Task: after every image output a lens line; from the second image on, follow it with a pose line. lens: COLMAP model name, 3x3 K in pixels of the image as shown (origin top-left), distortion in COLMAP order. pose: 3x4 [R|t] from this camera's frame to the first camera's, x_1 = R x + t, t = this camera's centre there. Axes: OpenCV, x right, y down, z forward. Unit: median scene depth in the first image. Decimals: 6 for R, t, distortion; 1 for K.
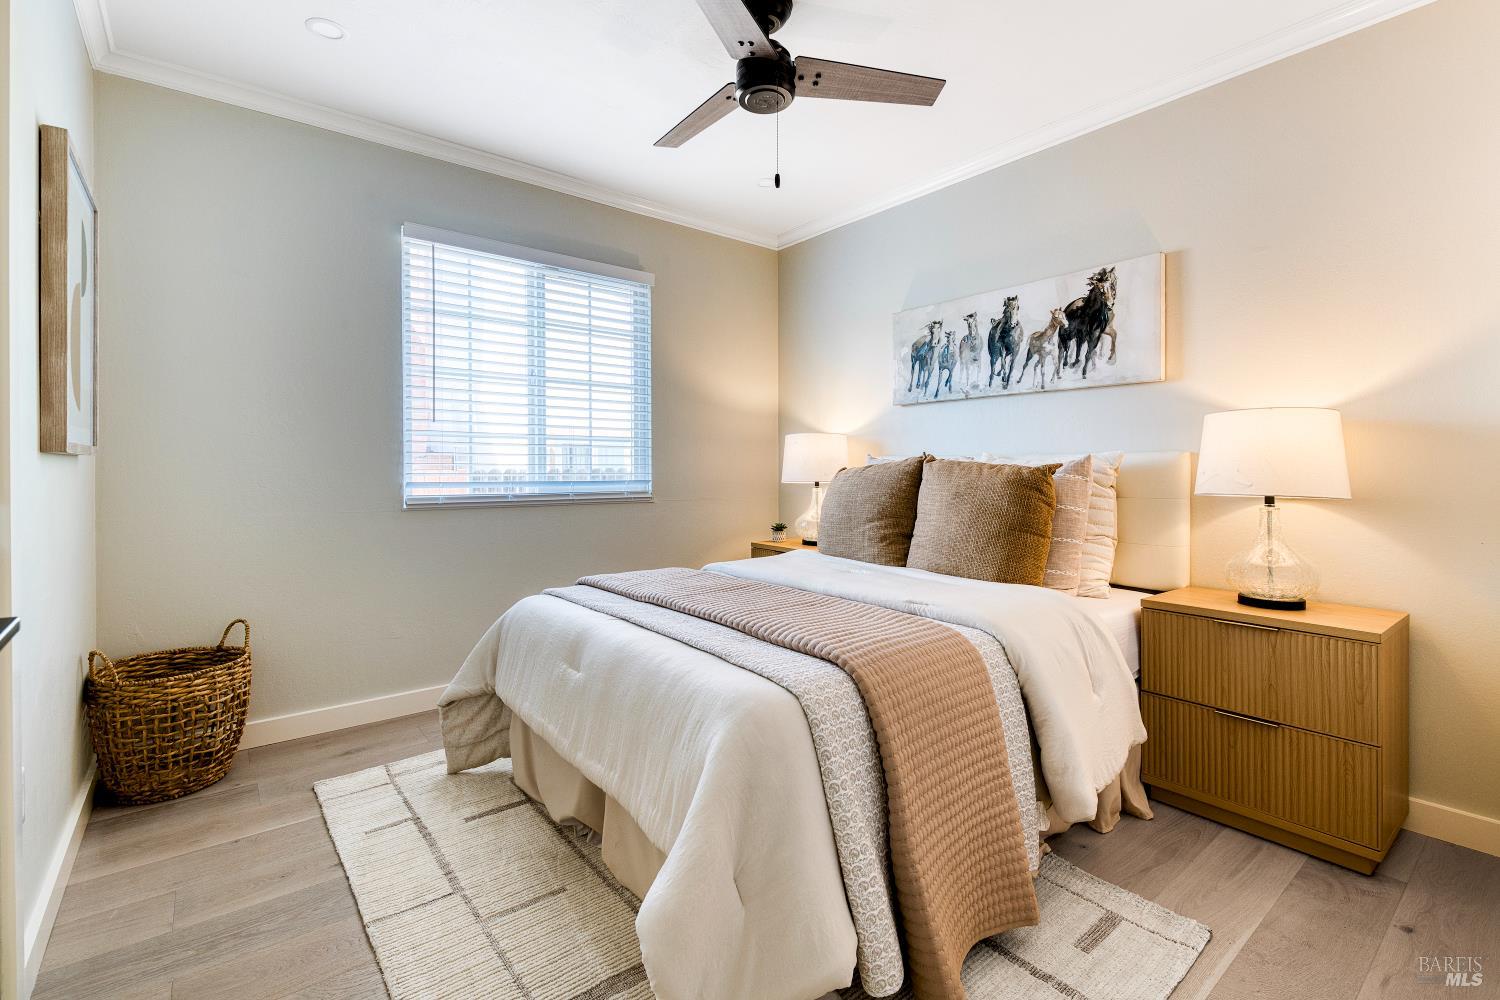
lens RADIAL K [[666.4, 0, 746.8], [0, 666.4, 463.0], [0, 0, 1]] dist [0.001116, 0.000016]
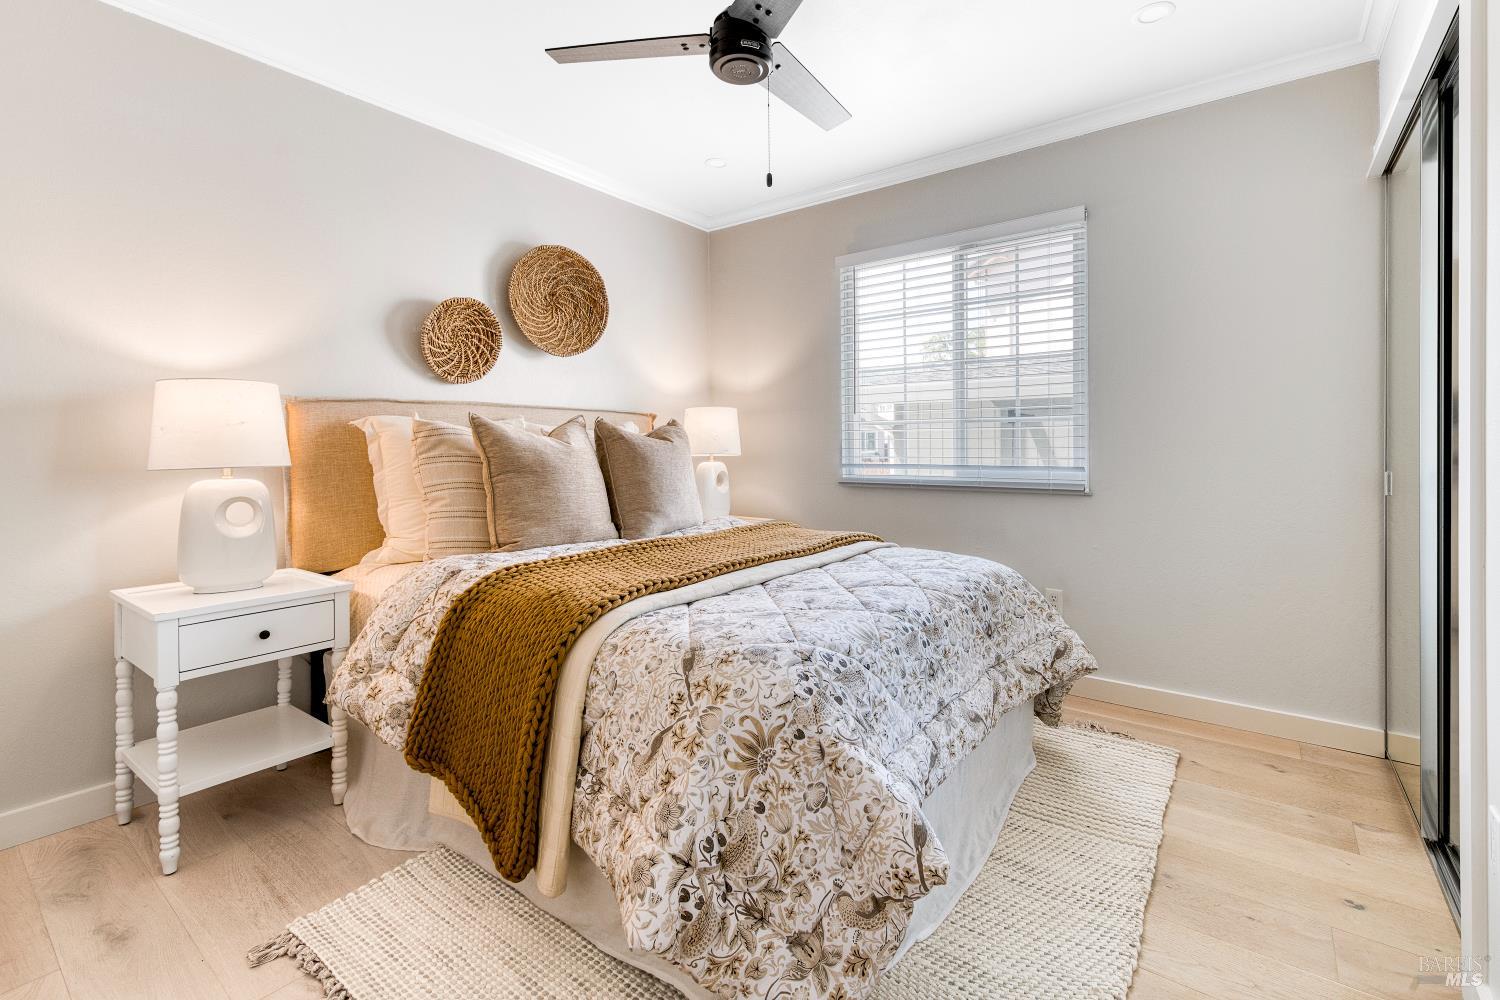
lens RADIAL K [[666.4, 0, 746.8], [0, 666.4, 463.0], [0, 0, 1]] dist [0.001116, 0.000016]
pose [[0.232447, 0.011808, -0.972537, 0.626346], [0.007724, 0.999872, 0.013986, 0.007392], [0.972578, -0.010763, 0.232327, 0.498504]]
